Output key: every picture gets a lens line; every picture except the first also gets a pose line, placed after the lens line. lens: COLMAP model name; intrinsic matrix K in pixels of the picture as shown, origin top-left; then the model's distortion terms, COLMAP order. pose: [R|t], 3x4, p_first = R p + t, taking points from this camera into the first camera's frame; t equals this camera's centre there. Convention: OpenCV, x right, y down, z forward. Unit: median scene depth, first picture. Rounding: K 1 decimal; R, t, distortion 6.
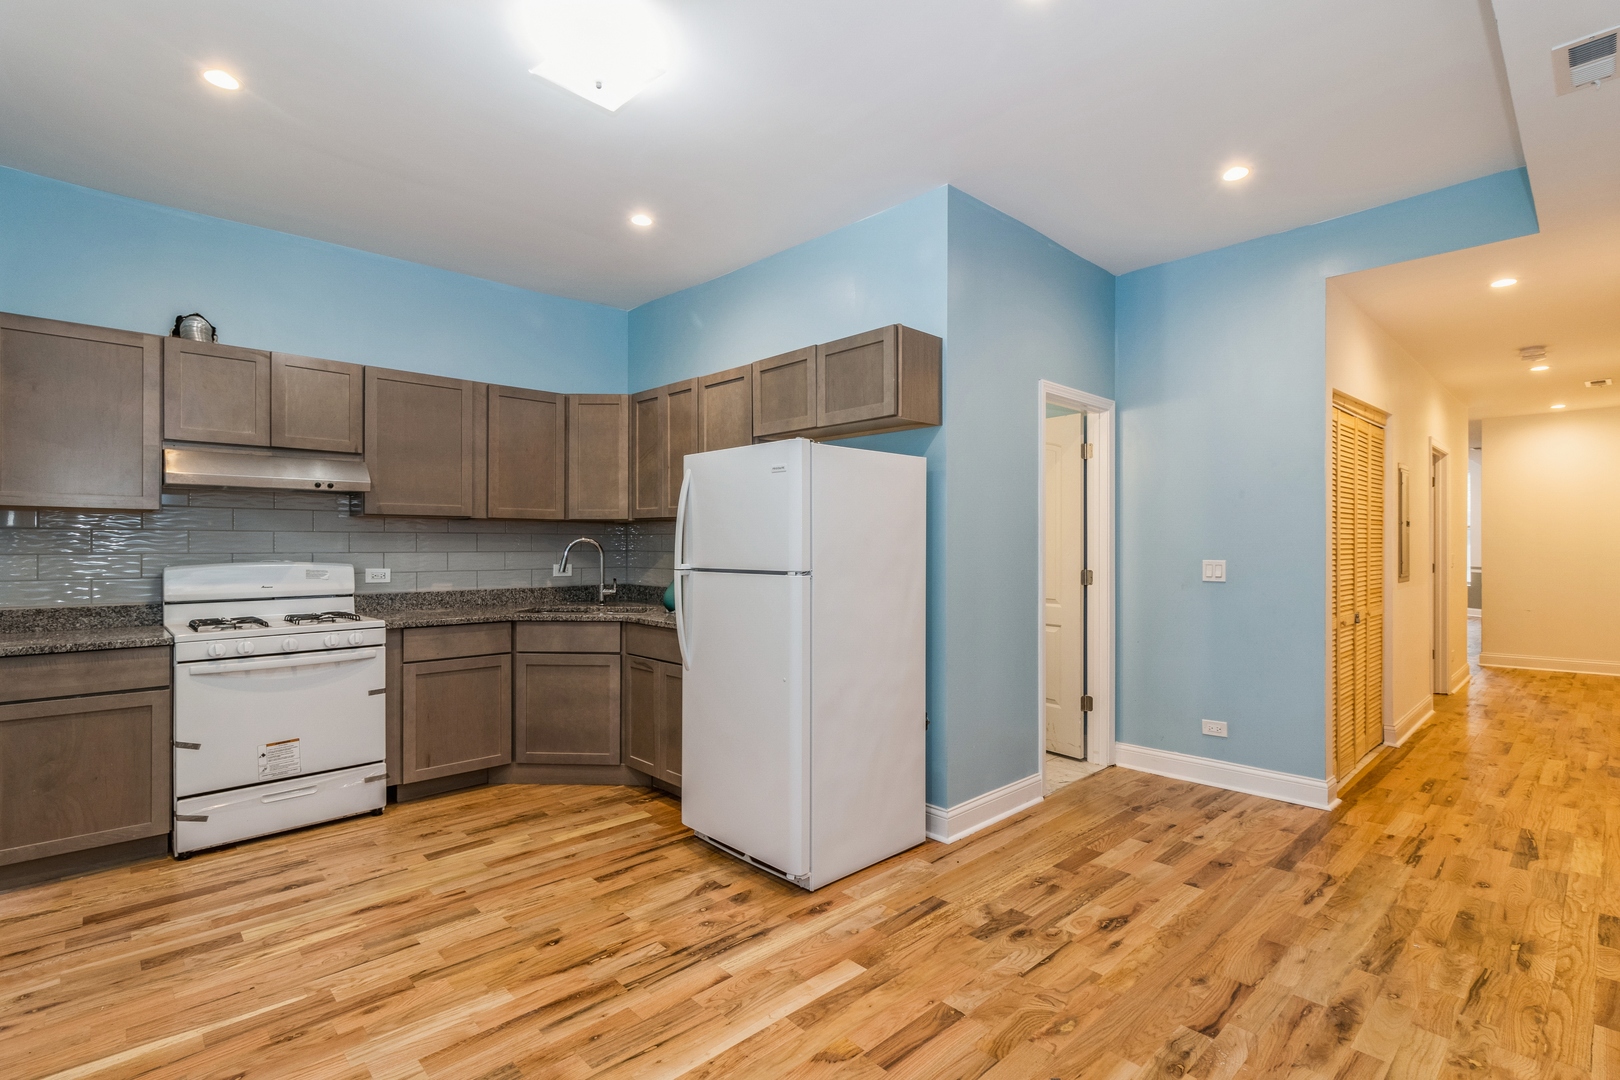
lens RADIAL K [[750.1, 0, 816.2], [0, 750.1, 543.7], [0, 0, 1]] dist [0.001078, 0.001592]
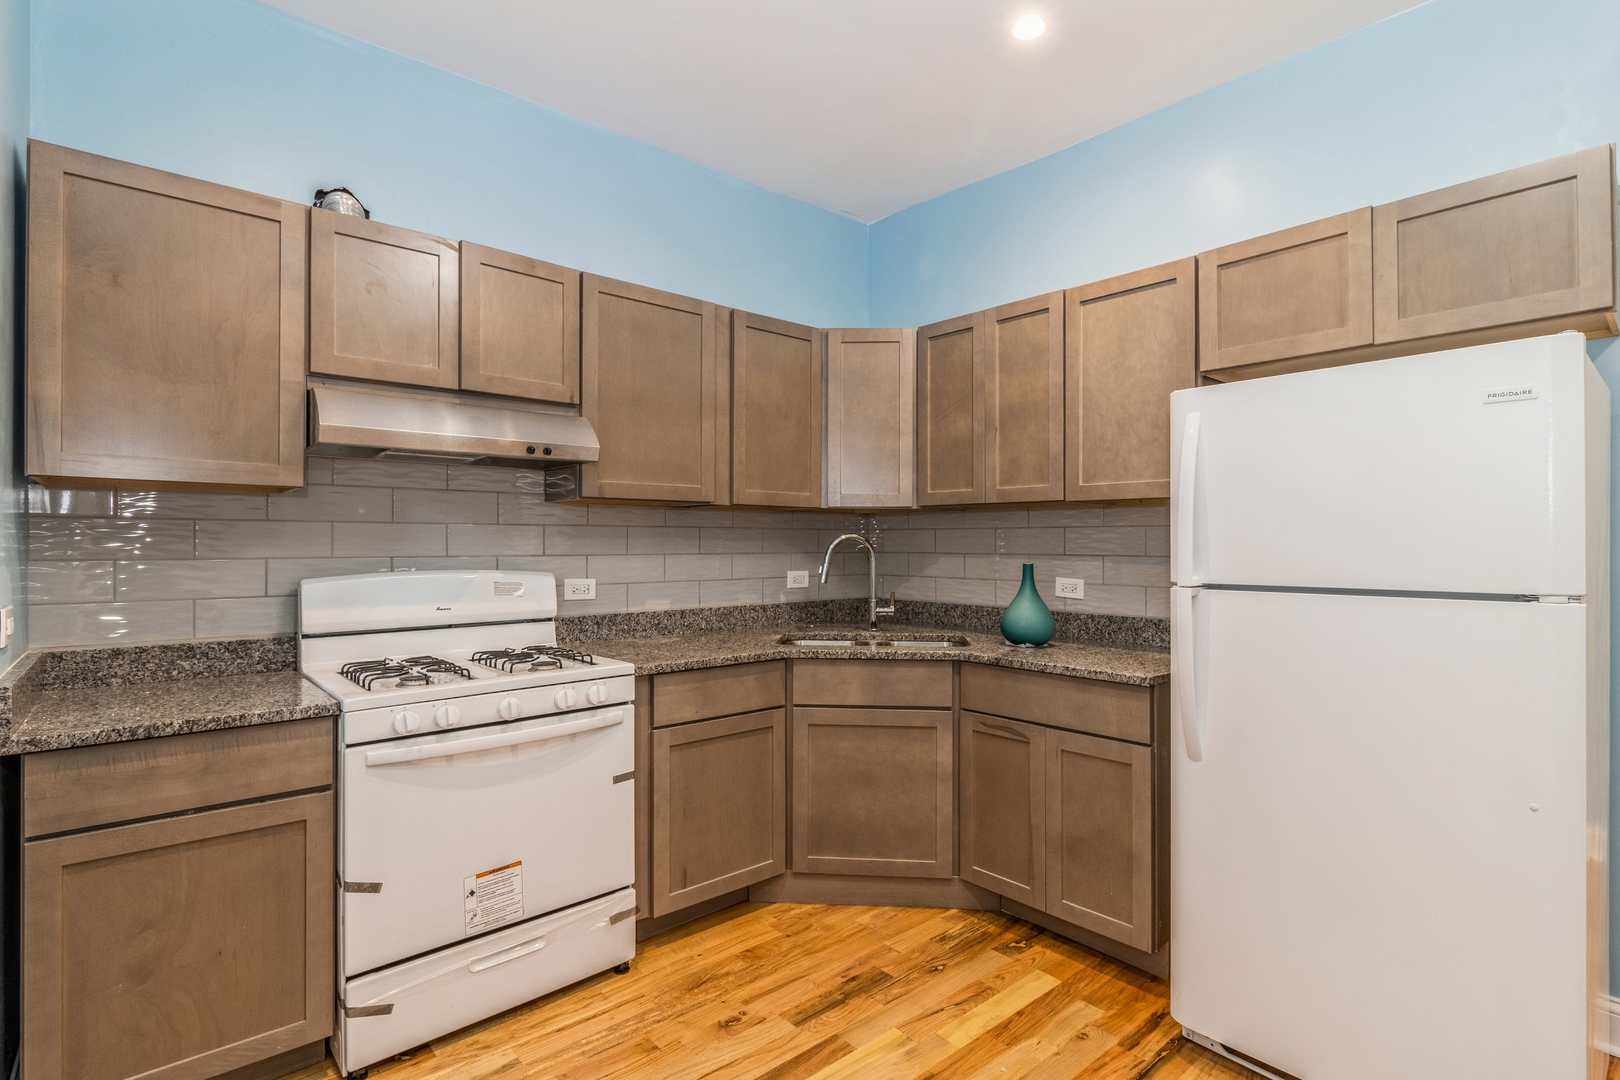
lens RADIAL K [[769.6, 0, 810.0], [0, 769.6, 540.0], [0, 0, 1]] dist [-0.001241, -0.000754]
pose [[0.999189, -0.000968, -0.040258, -0.394526], [0.000816, 0.999993, -0.003780, 0.000718], [0.040261, 0.003744, 0.999182, 0.352740]]
